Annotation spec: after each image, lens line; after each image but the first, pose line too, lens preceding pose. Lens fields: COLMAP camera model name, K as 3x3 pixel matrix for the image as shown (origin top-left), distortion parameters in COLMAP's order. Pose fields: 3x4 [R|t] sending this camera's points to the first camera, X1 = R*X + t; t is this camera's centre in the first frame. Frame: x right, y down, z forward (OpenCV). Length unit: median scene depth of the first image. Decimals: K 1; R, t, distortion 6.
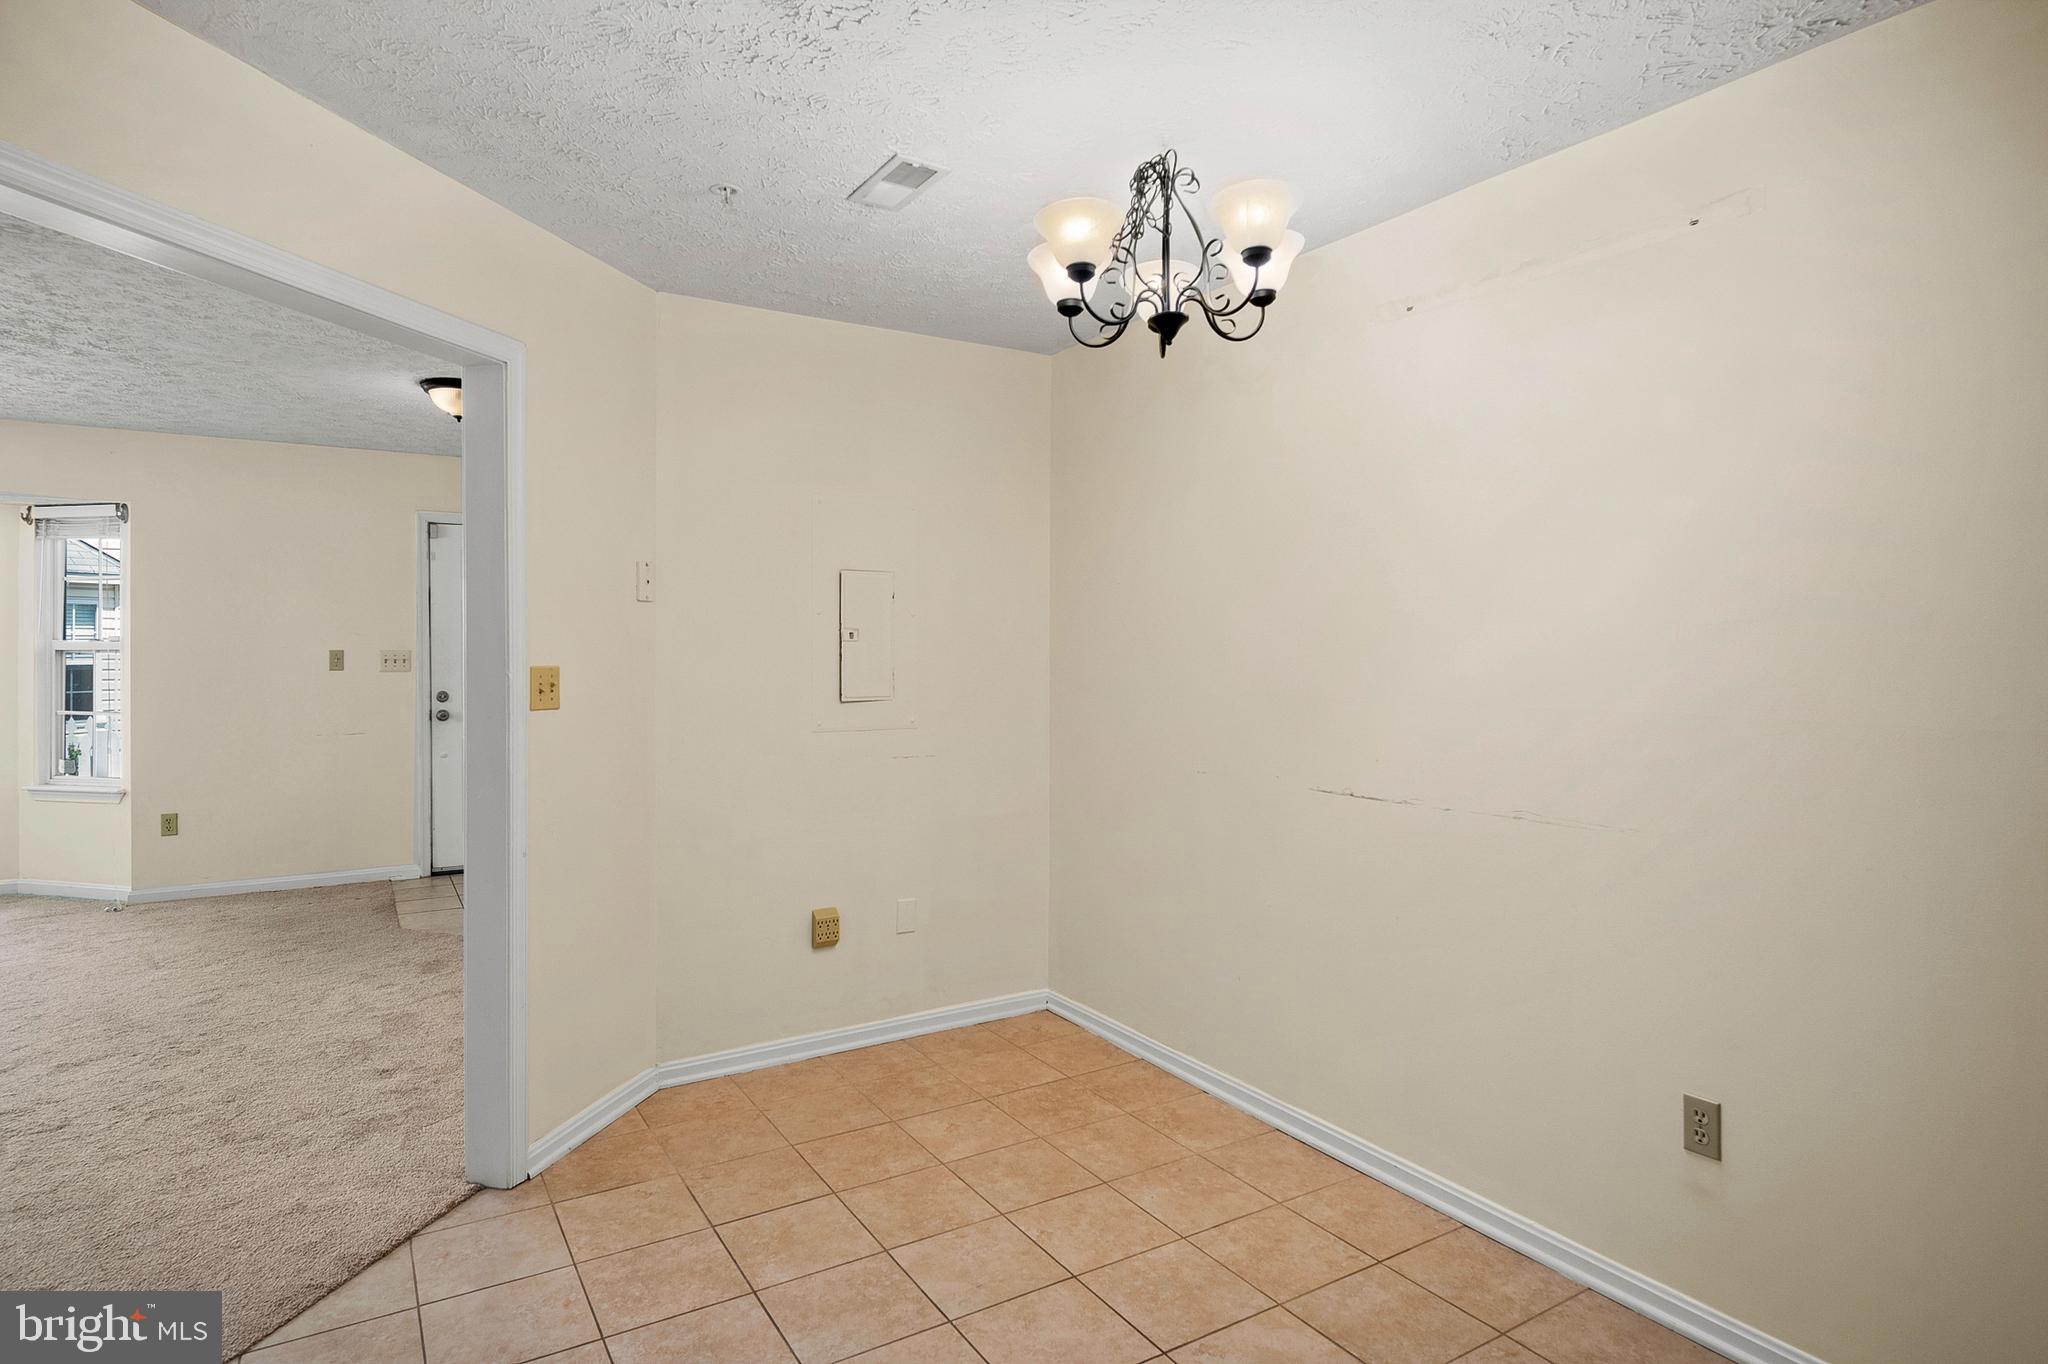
lens RADIAL K [[1106.4, 0, 1016.9], [0, 1106.4, 626.0], [0, 0, 1]] dist [-0.000577, -0.002853]
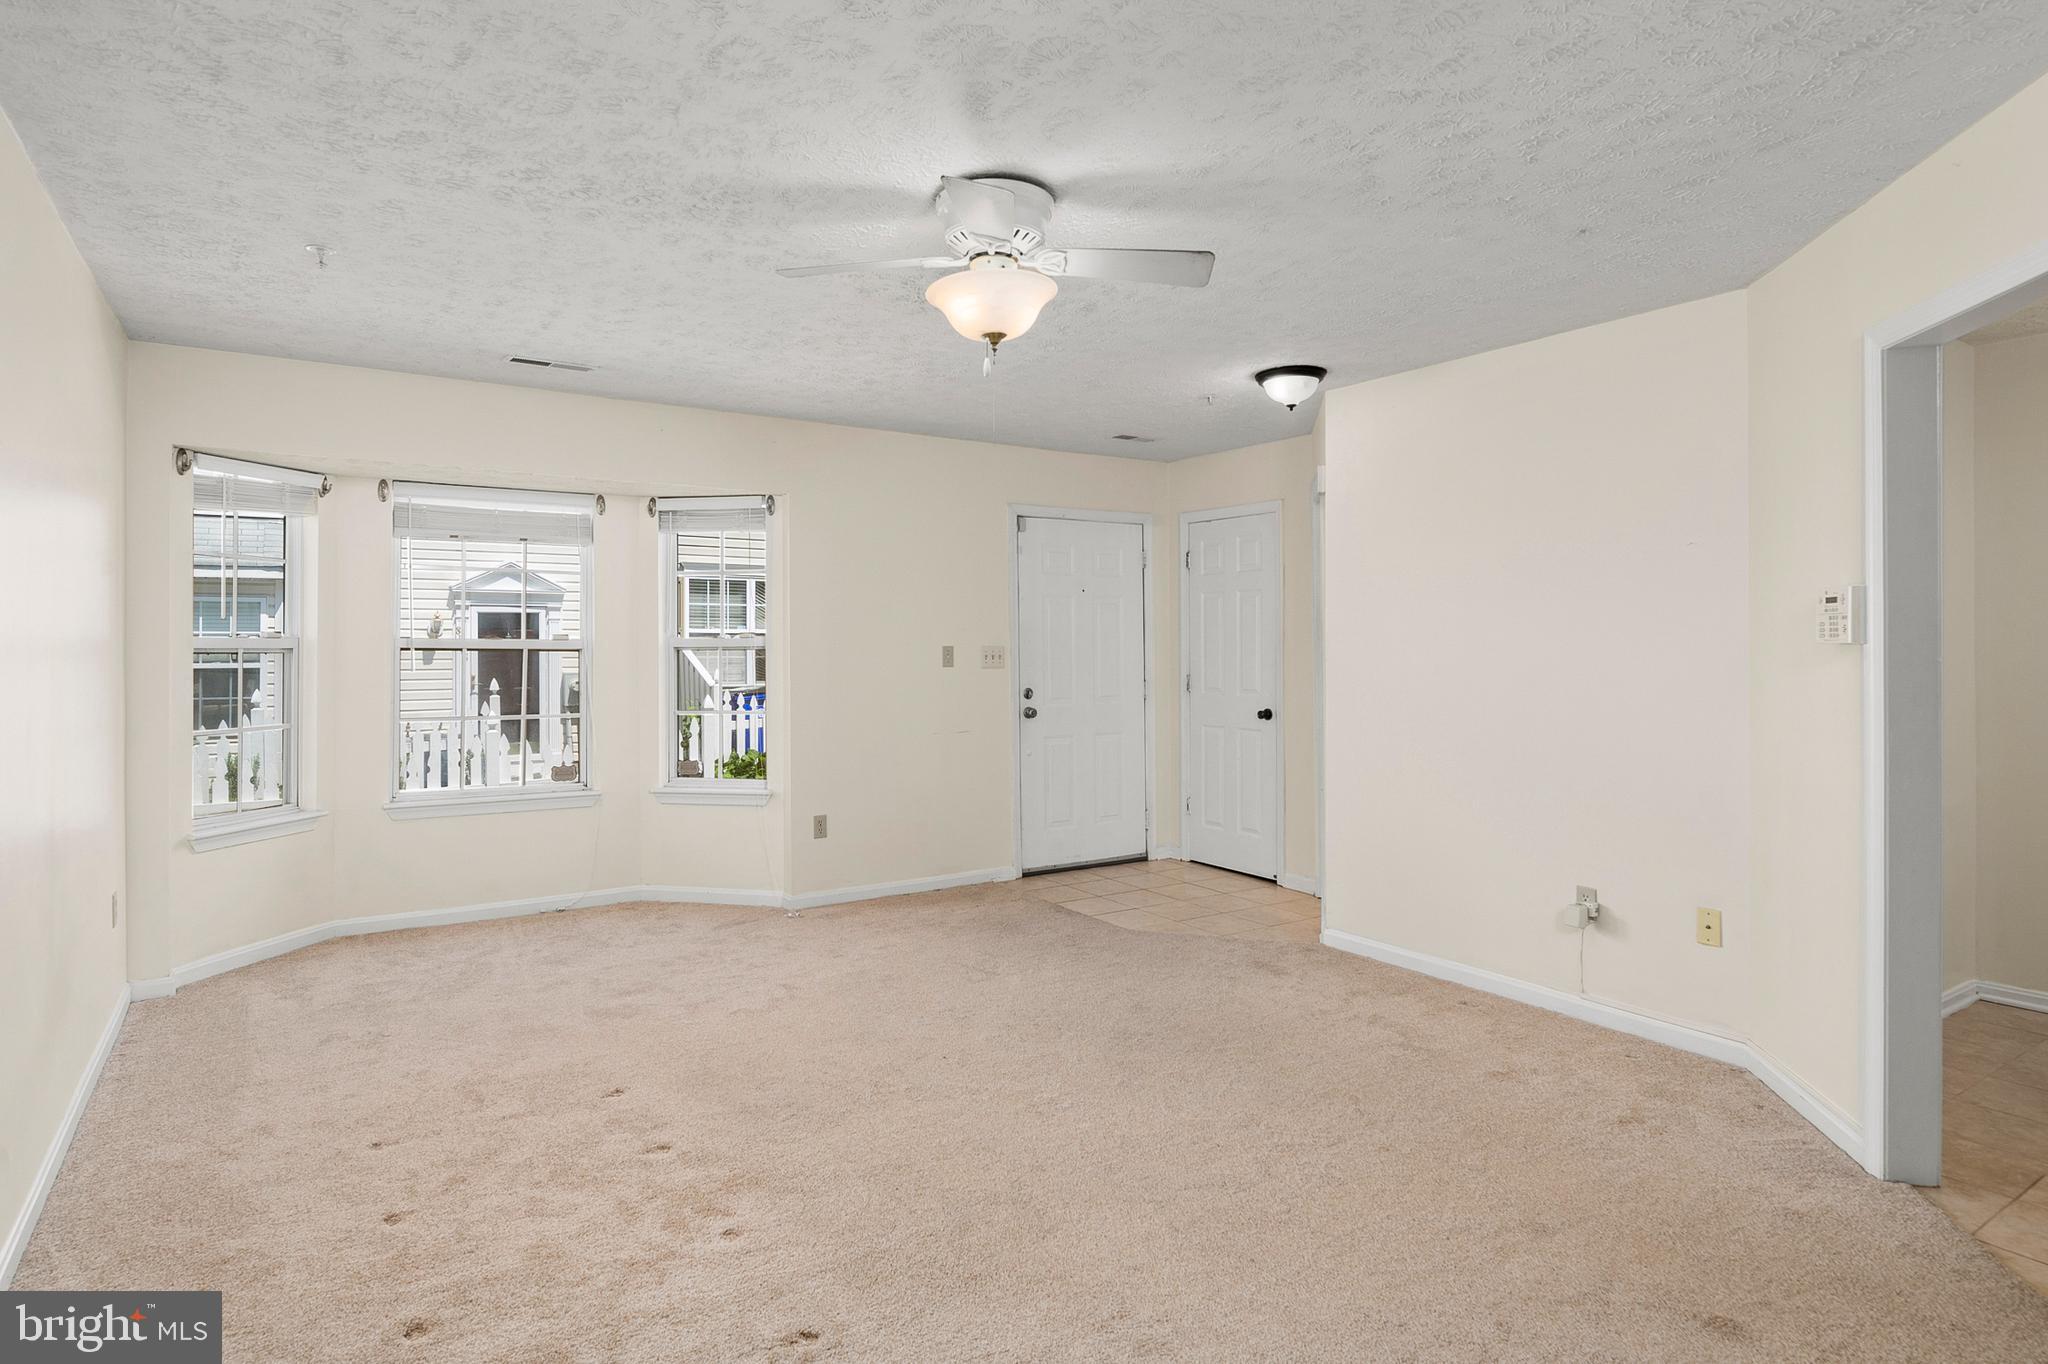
lens RADIAL K [[1106.4, 0, 1016.9], [0, 1106.4, 626.0], [0, 0, 1]] dist [-0.000577, -0.002853]
pose [[0.999220, -0.003297, 0.039359, -0.617467], [0.003220, 0.999993, 0.002011, 0.002354], [-0.039365, -0.001883, 0.999223, 0.024055]]
